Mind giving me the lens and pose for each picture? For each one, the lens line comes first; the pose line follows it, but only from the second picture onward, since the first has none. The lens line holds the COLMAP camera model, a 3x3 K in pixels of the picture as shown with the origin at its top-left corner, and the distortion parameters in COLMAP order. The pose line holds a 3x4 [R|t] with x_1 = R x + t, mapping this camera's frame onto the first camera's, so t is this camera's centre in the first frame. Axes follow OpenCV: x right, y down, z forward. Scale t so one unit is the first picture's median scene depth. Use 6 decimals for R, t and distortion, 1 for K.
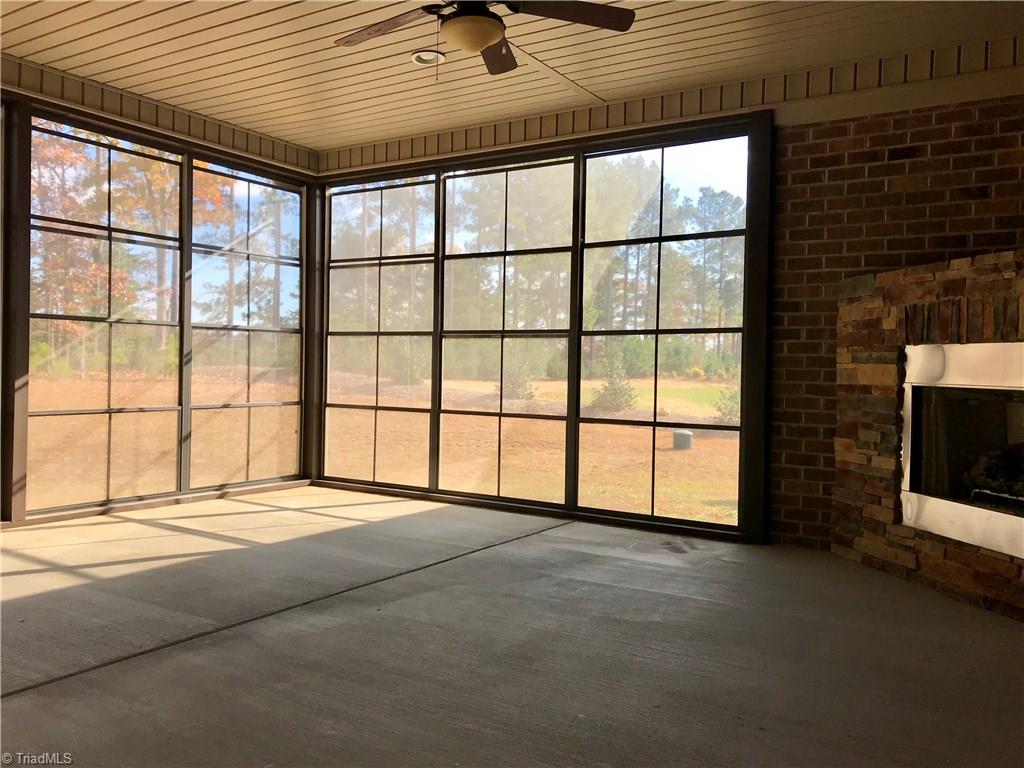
lens RADIAL K [[838.1, 0, 513.7], [0, 838.1, 376.3], [0, 0, 1]] dist [0.105436, -0.168651]
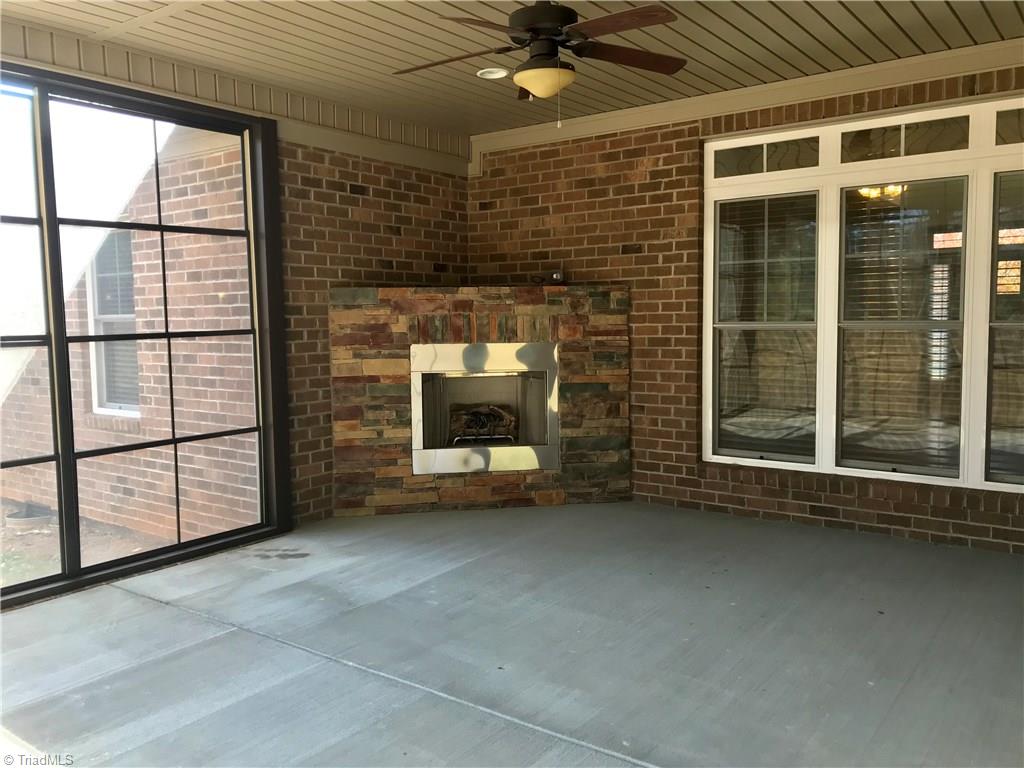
lens RADIAL K [[838.1, 0, 513.7], [0, 838.1, 376.3], [0, 0, 1]] dist [0.105436, -0.168651]
pose [[0.060027, -0.099623, 0.993213, -0.797208], [0.021481, 0.994906, 0.098494, -0.104902], [-0.997966, 0.015423, 0.061862, 0.694051]]
